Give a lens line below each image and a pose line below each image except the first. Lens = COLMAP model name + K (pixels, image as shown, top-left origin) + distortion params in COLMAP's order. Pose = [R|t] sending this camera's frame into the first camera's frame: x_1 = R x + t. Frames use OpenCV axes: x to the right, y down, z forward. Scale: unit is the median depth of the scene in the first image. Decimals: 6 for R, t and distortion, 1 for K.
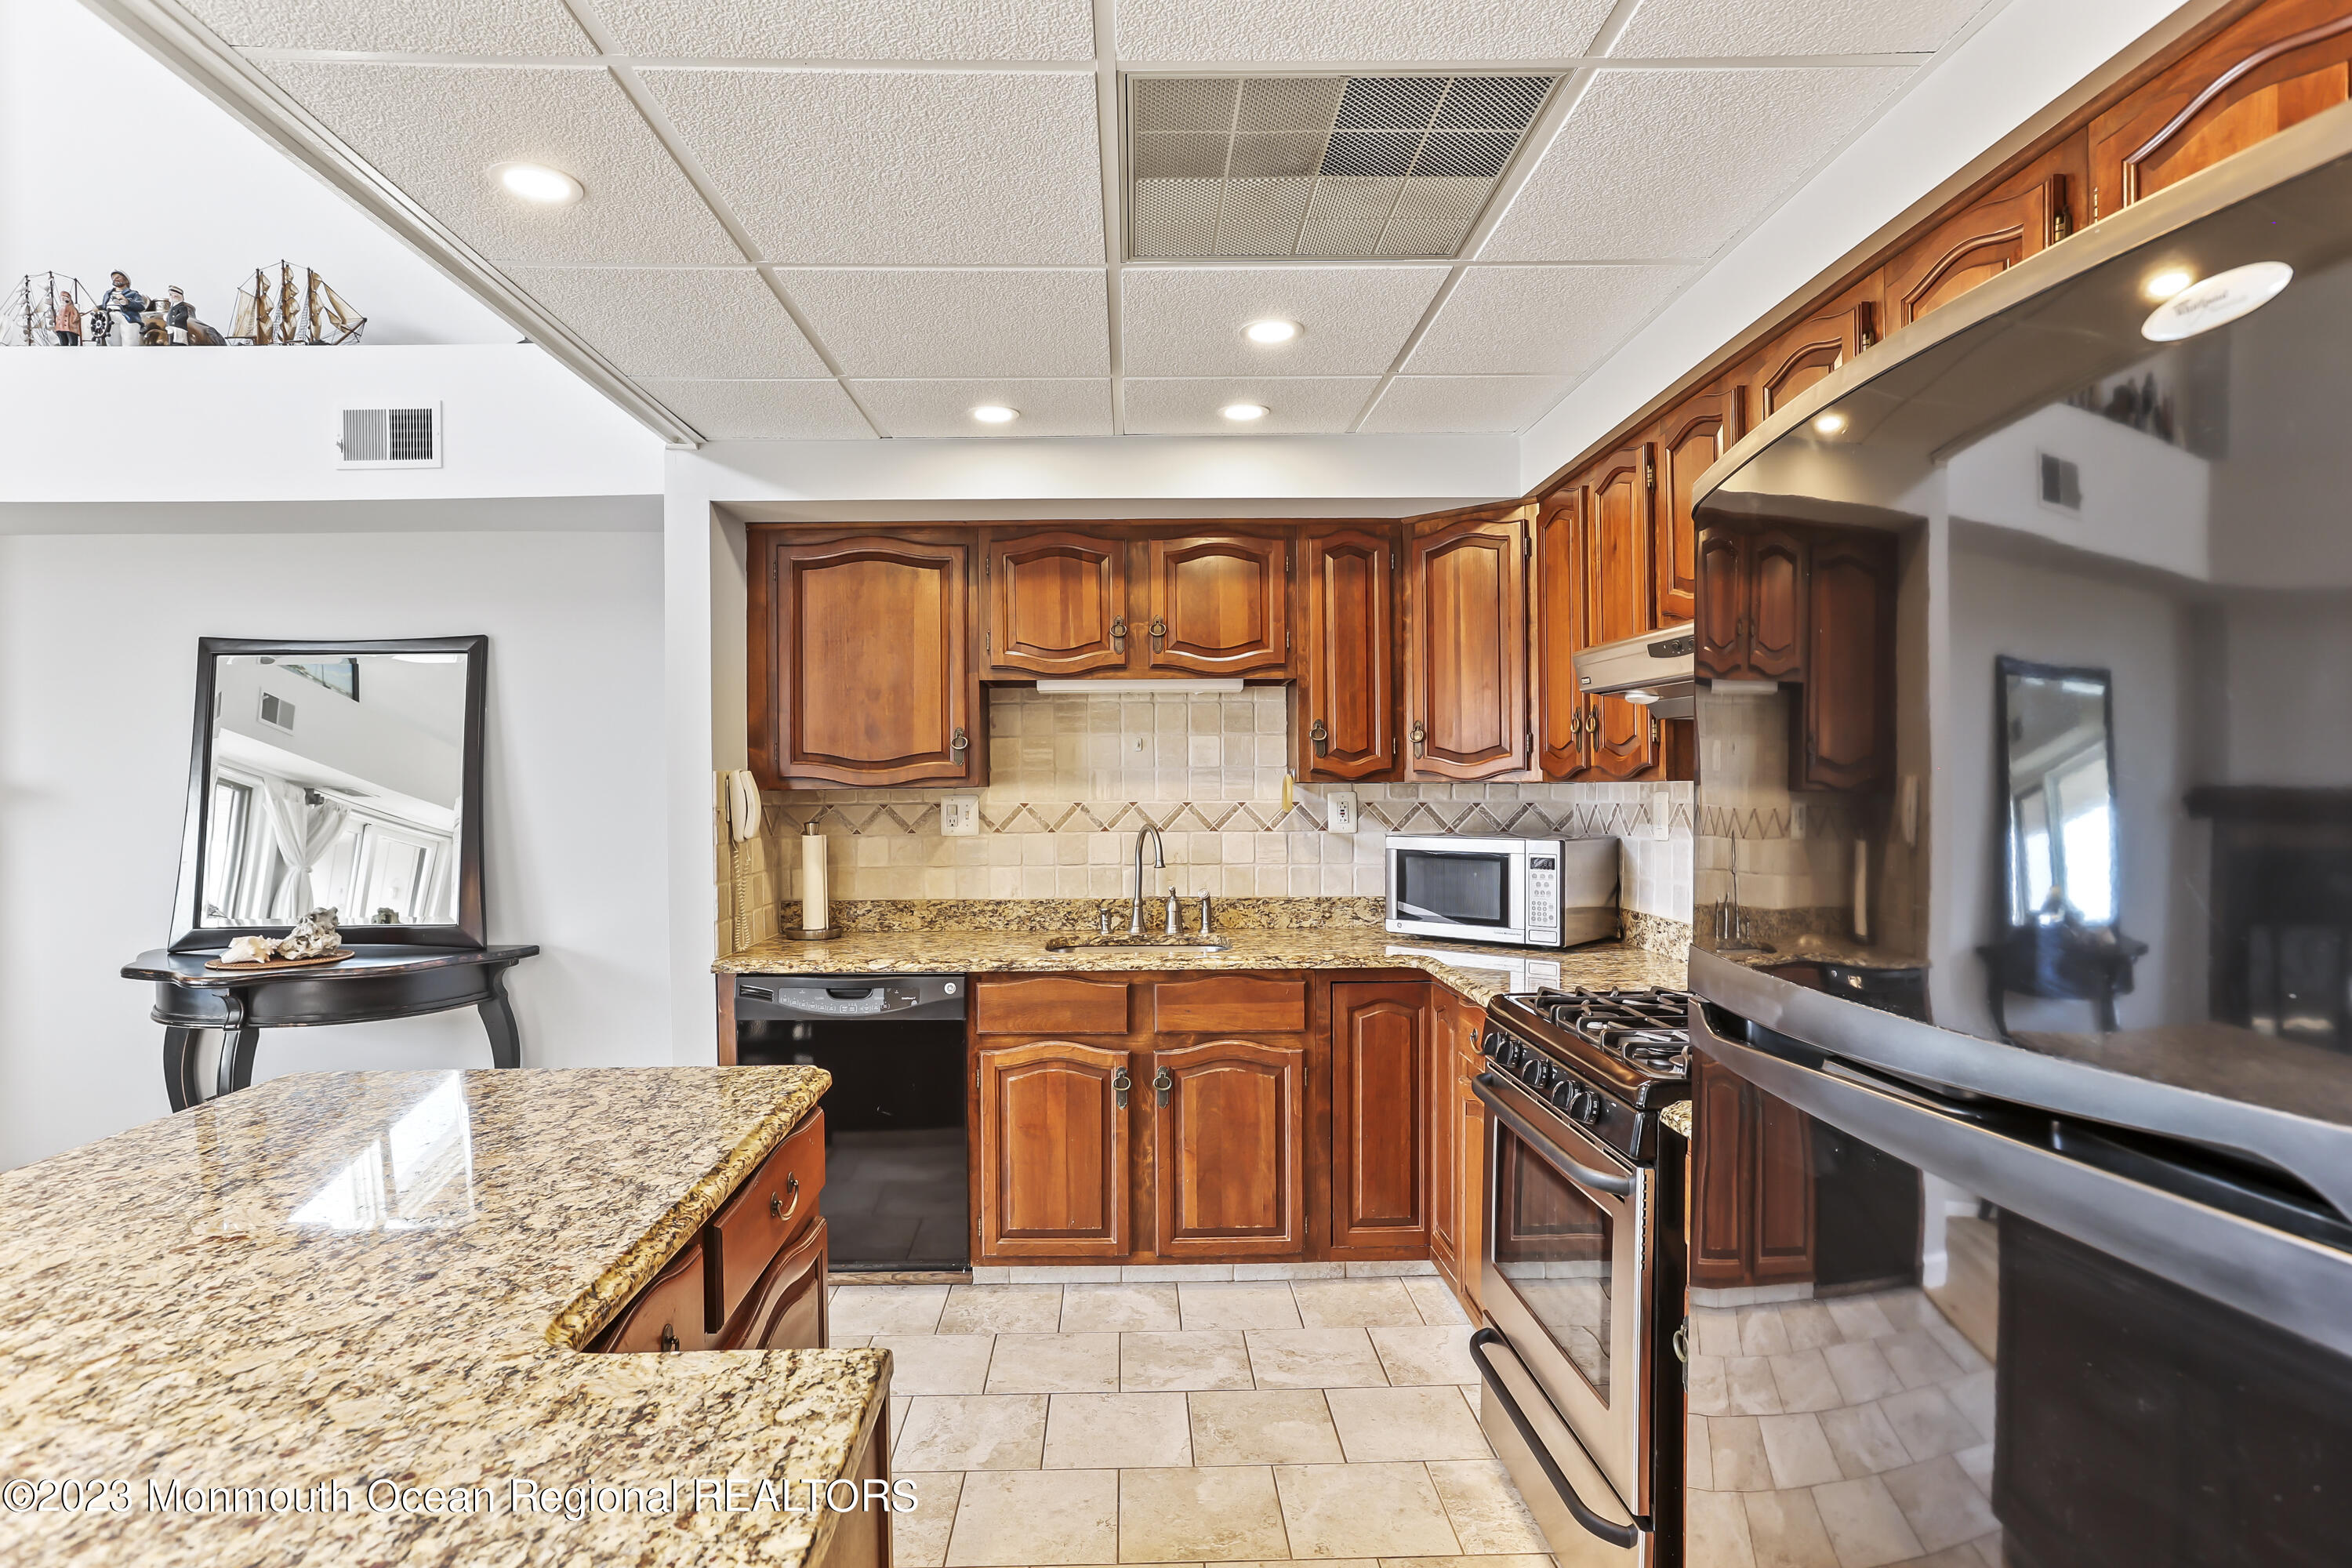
lens RADIAL K [[1252.7, 0, 1176.0], [0, 1252.7, 784.0], [0, 0, 1]] dist [-0.001546, 0.002165]
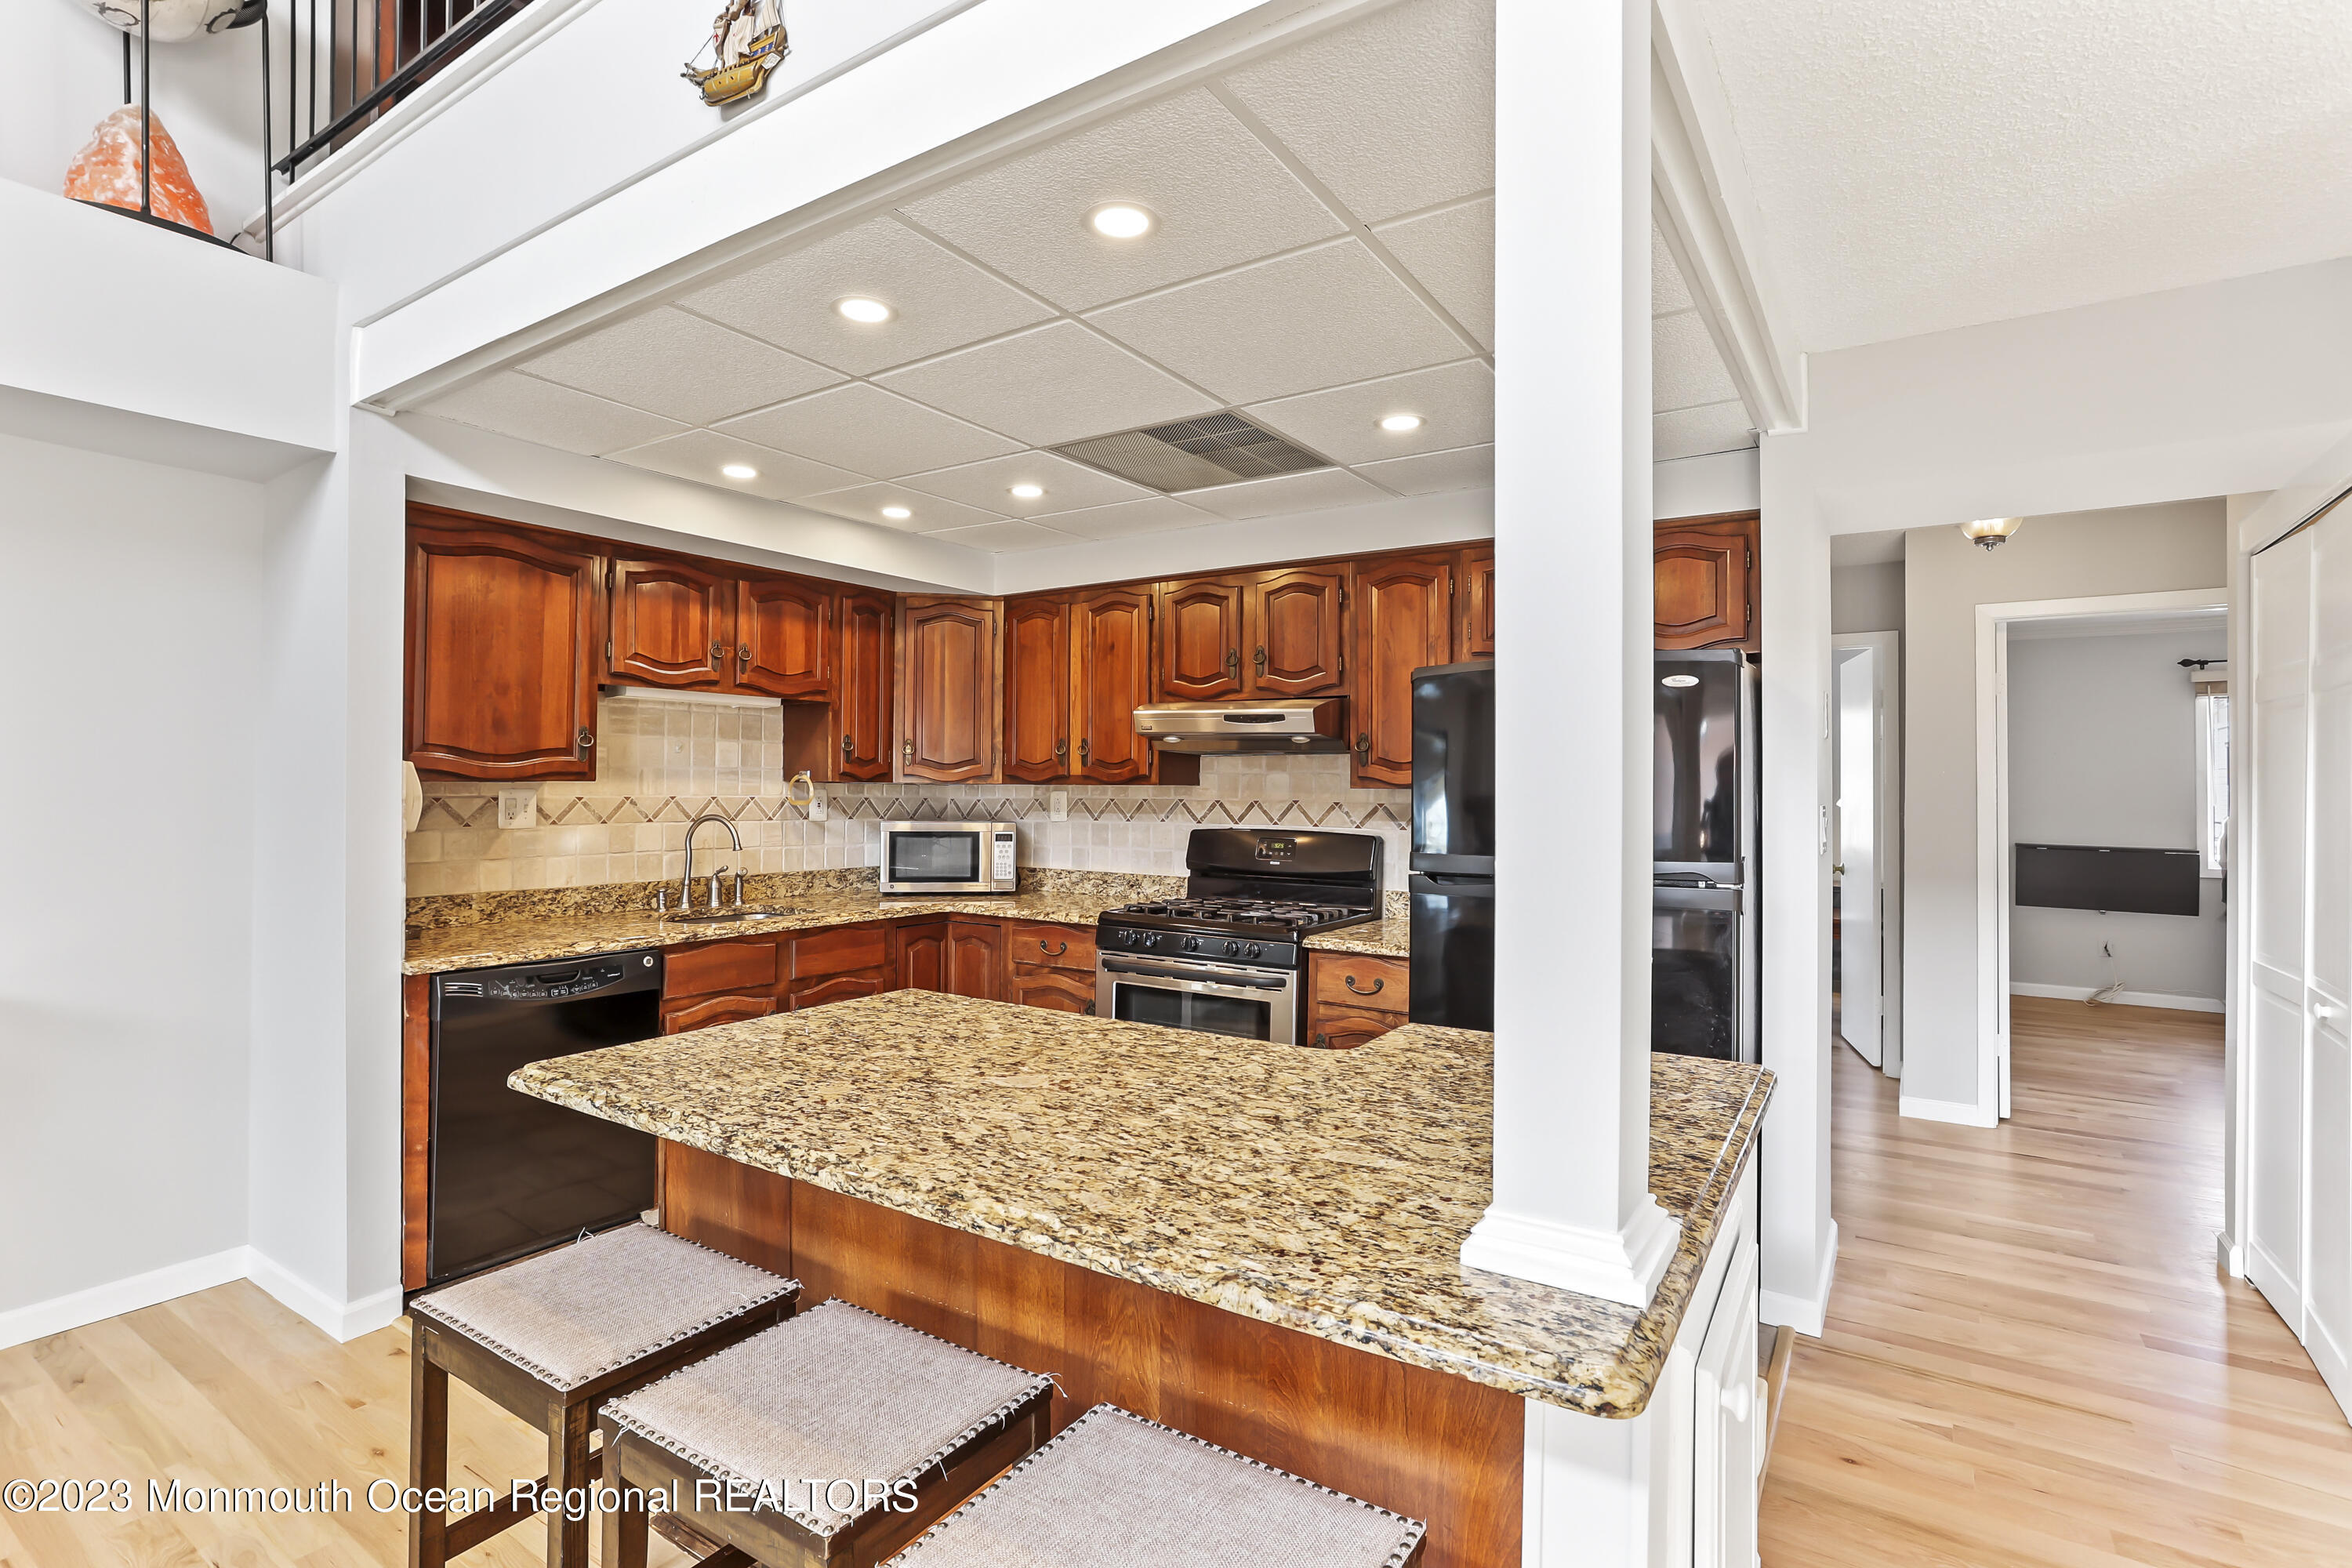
lens RADIAL K [[1117.9, 0, 1147.7], [0, 1117.9, 780.9], [0, 0, 1]] dist [-0.001908, 0.000365]
pose [[0.590306, 0.016151, 0.807018, -0.654477], [-0.014302, 0.999852, -0.009548, 0.003973], [-0.807053, -0.005906, 0.590449, 0.044379]]
